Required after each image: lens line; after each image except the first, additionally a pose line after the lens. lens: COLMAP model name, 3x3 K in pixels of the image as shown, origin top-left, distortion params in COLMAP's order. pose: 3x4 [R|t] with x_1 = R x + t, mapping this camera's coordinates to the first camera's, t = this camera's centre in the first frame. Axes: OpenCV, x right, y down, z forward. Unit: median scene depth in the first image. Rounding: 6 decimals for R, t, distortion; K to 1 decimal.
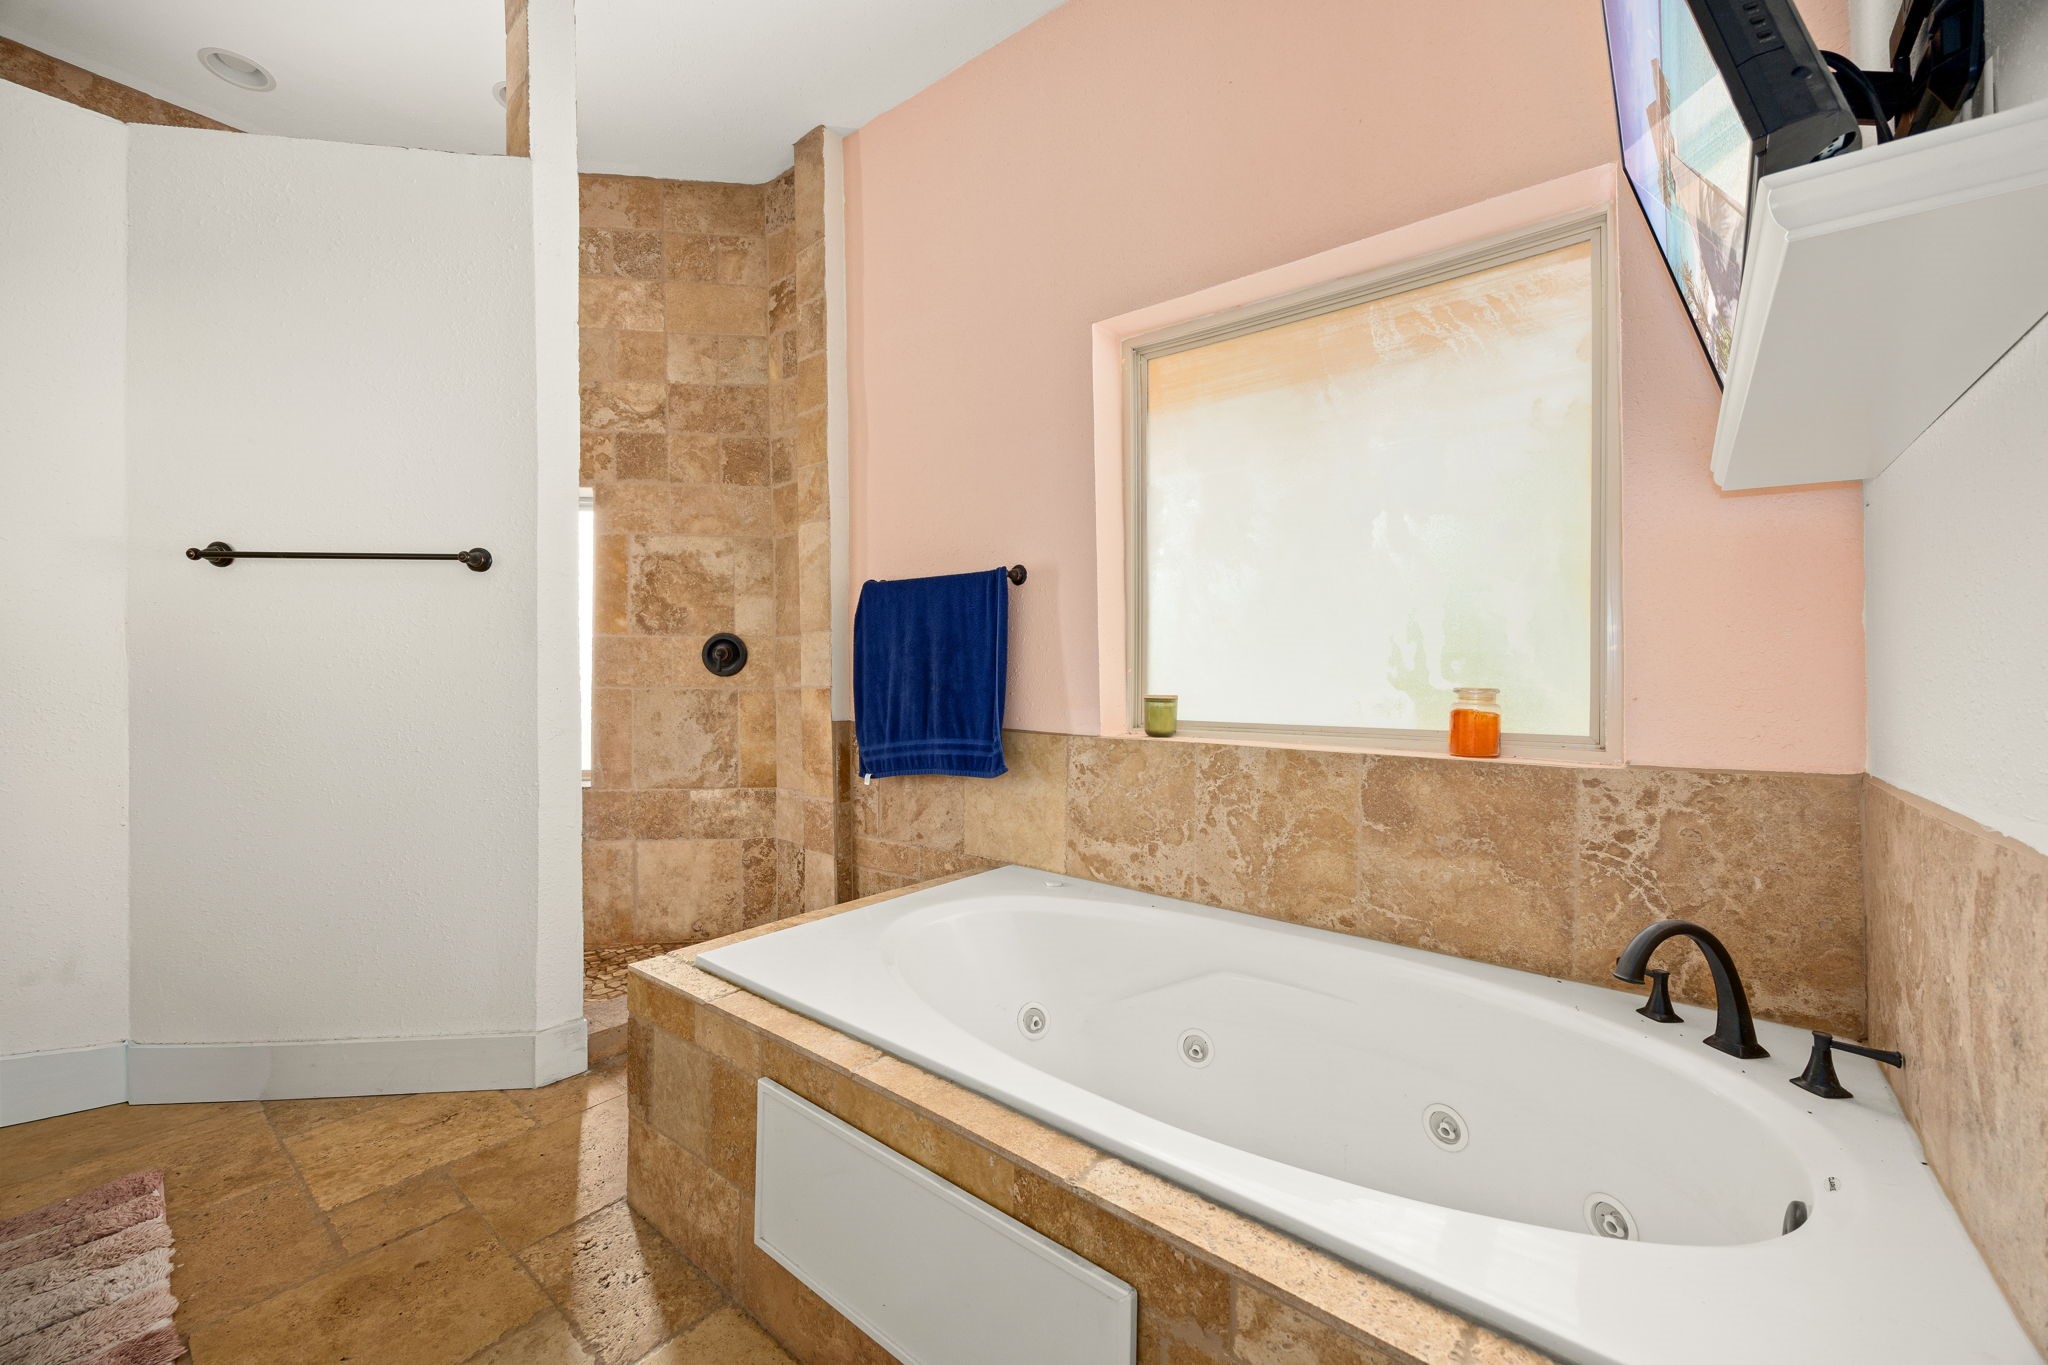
lens RADIAL K [[793.5, 0, 1030.4], [0, 793.5, 678.7], [0, 0, 1]] dist [-0.000173, -0.000786]
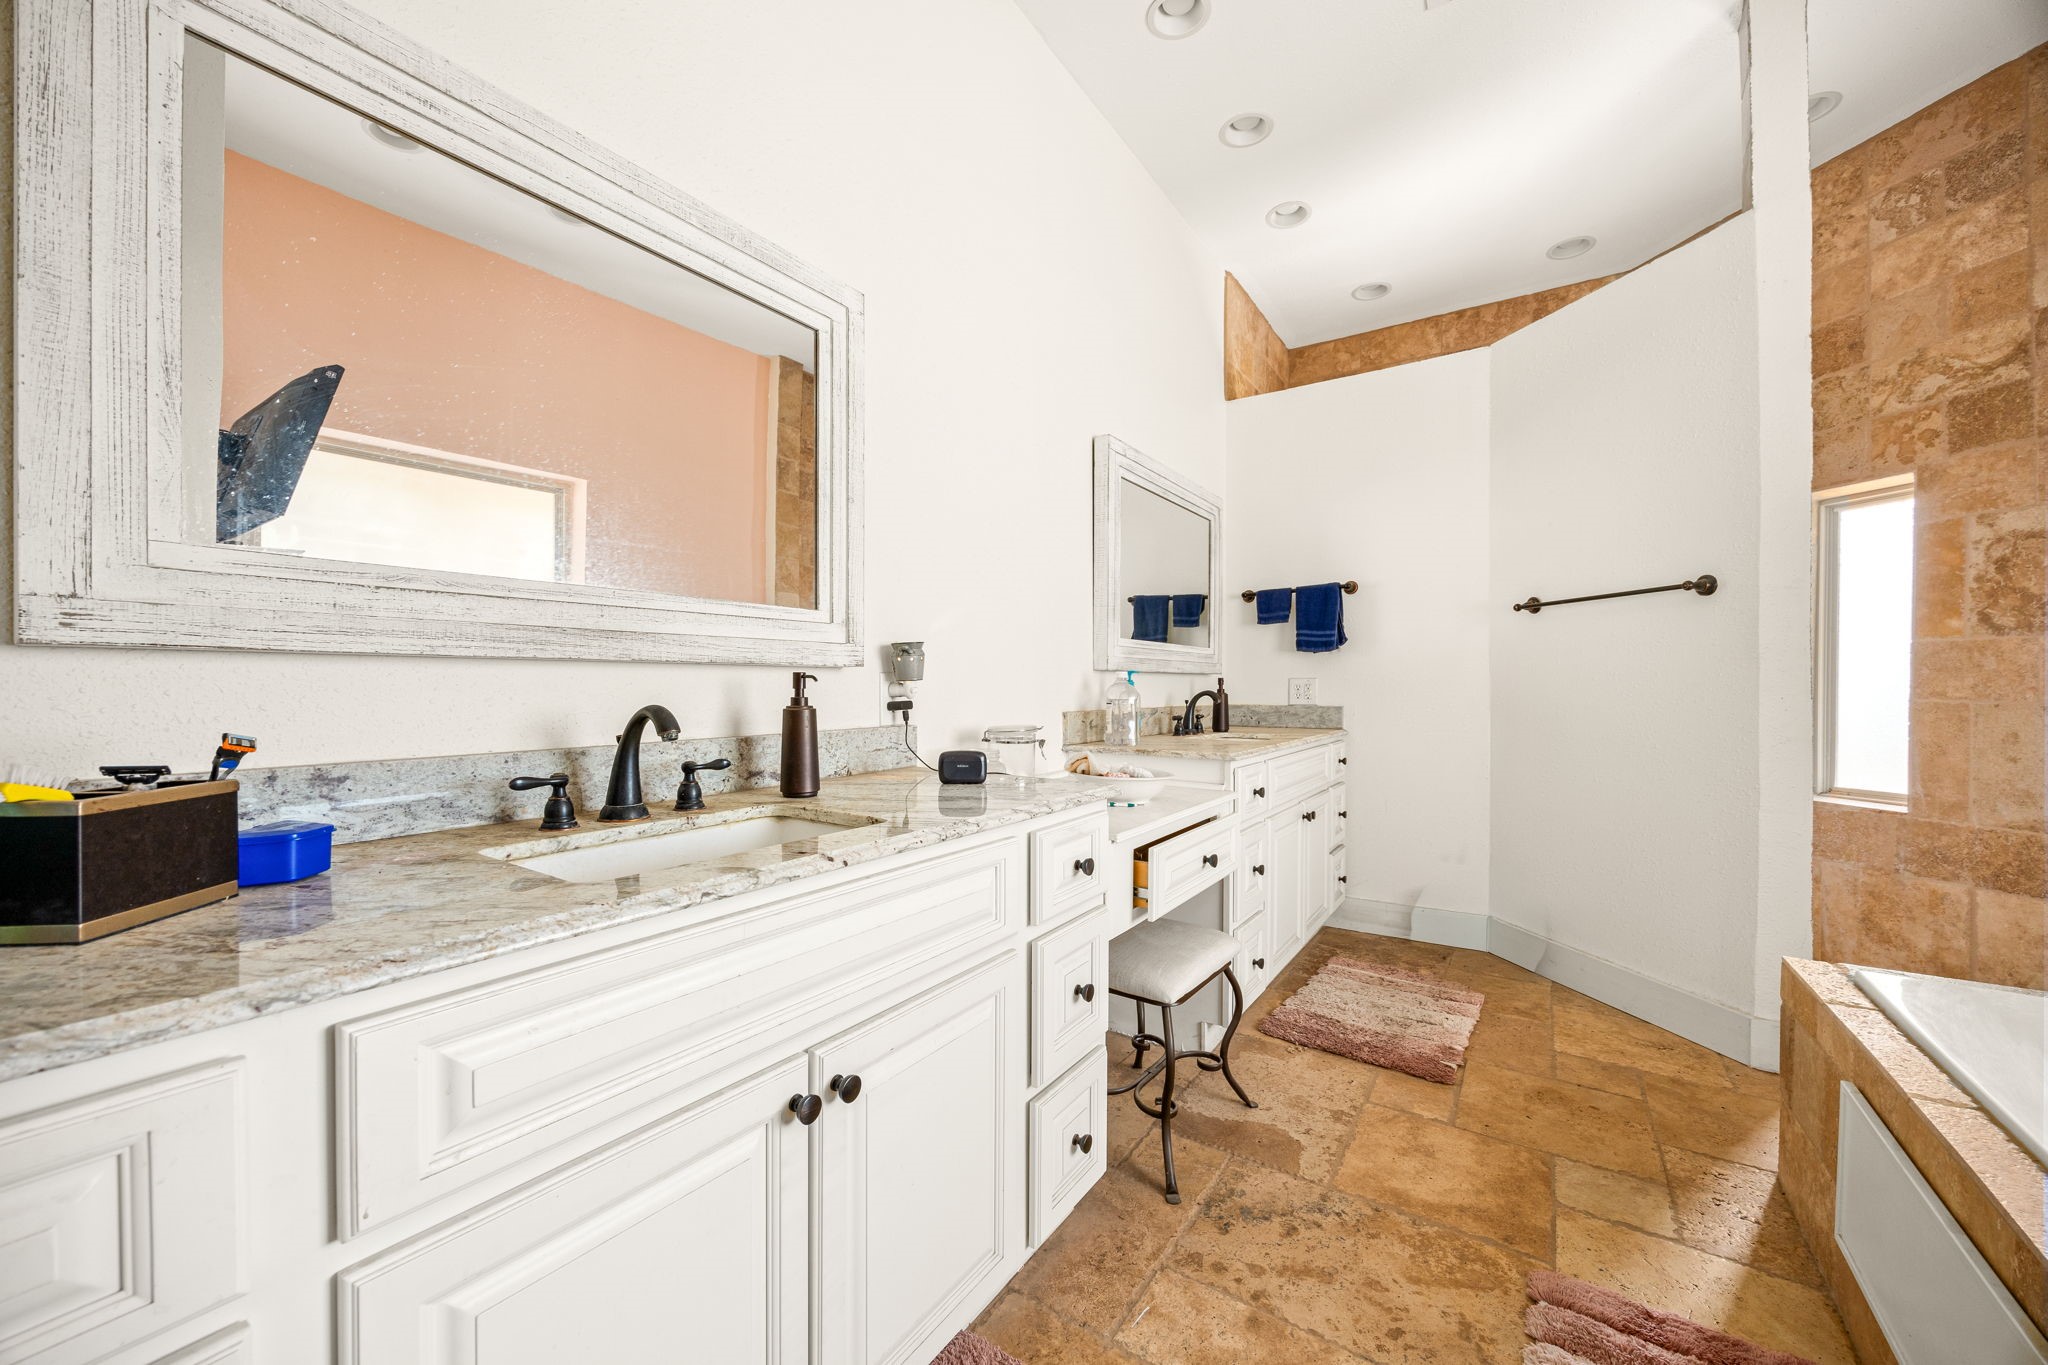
lens RADIAL K [[793.5, 0, 1025.5], [0, 793.5, 688.0], [0, 0, 1]] dist [-0.000173, -0.000786]
pose [[0.090599, -0.001097, -0.995887, 0.231491], [-0.004837, 0.999987, -0.001541, 0.003595], [0.995876, 0.004957, 0.090592, -0.054820]]
